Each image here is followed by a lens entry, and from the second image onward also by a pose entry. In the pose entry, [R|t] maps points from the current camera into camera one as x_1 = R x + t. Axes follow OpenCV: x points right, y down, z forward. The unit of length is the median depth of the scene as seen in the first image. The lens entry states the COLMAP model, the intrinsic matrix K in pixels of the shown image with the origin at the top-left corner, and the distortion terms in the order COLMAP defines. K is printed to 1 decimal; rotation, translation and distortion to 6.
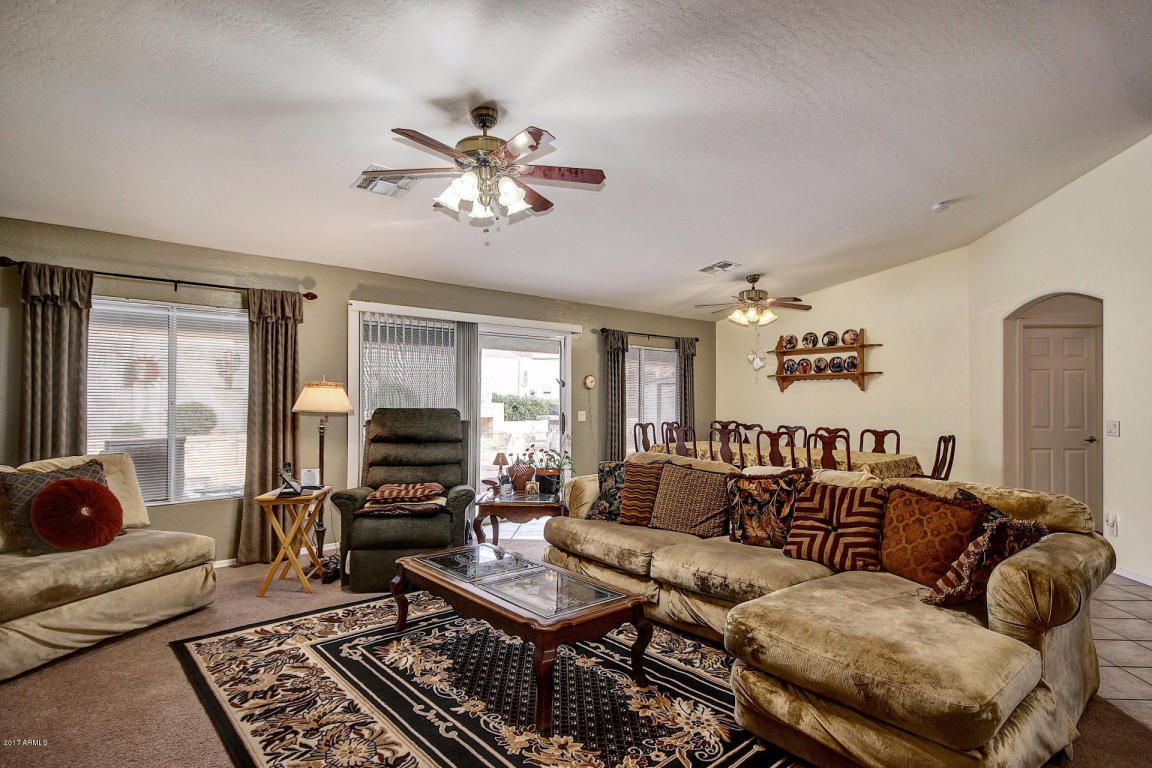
lens RADIAL K [[610.7, 0, 576.0], [0, 610.7, 384.0], [0, 0, 1]] dist [0.000853, 0.000515]
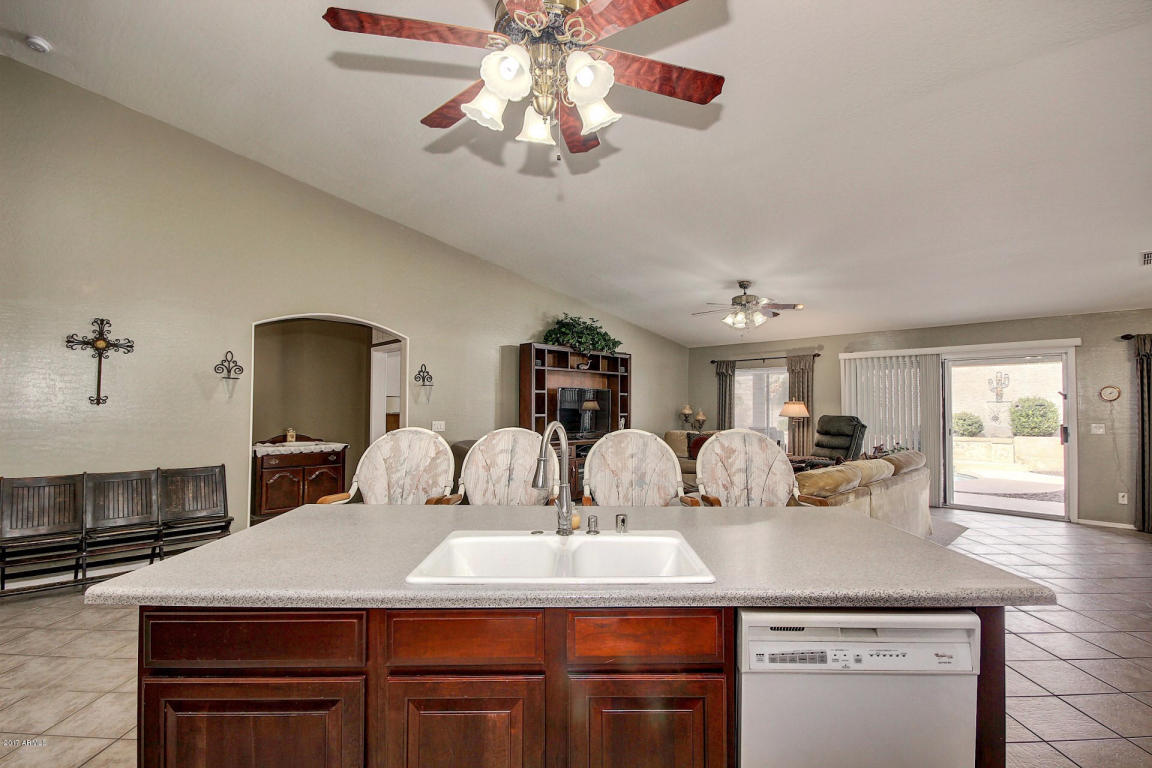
lens RADIAL K [[537.8, 0, 575.4], [0, 537.8, 393.4], [0, 0, 1]] dist [0.001879, -0.000254]
pose [[0.068668, -0.028984, -0.997218, 1.315411], [0.022907, 0.999360, -0.027469, 0.001633], [0.997377, -0.020957, 0.069288, 0.159393]]
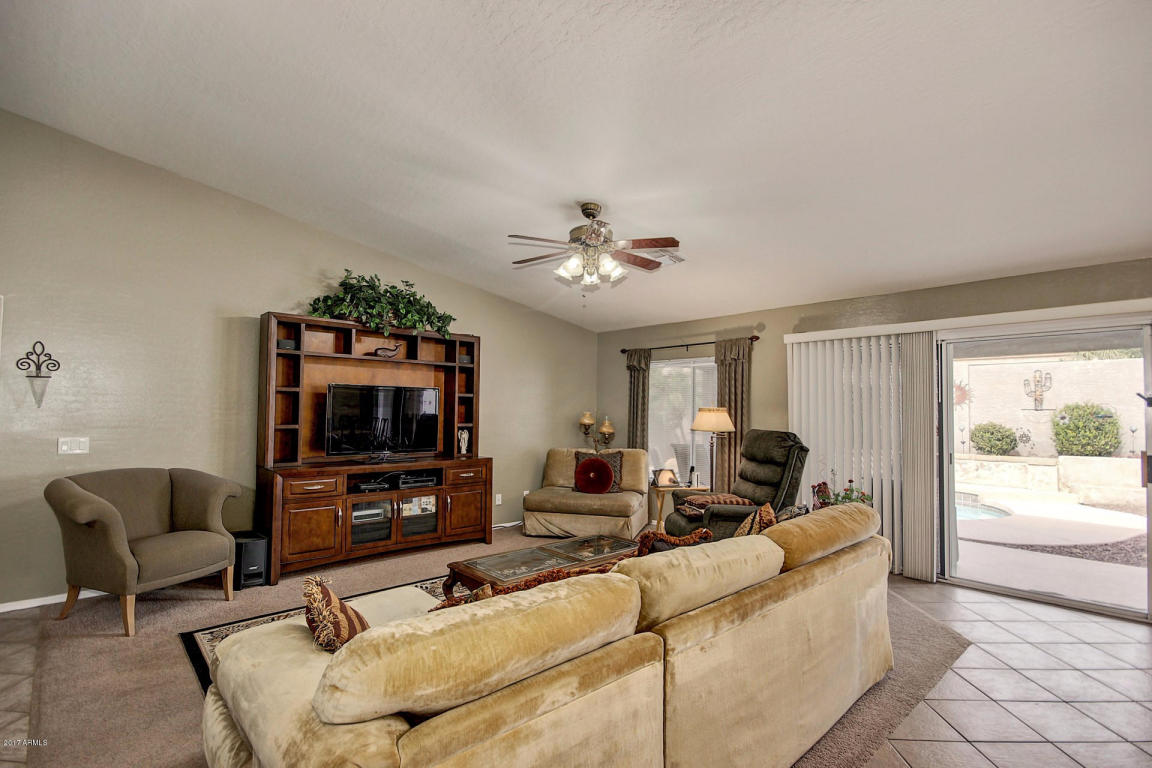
lens RADIAL K [[551.4, 0, 583.8], [0, 551.4, 393.3], [0, 0, 1]] dist [0.001946, -0.000231]
pose [[0.041833, -0.038521, -0.998382, 0.761225], [0.018188, 0.999120, -0.037788, 0.005457], [0.998959, -0.016578, 0.042497, 0.681119]]
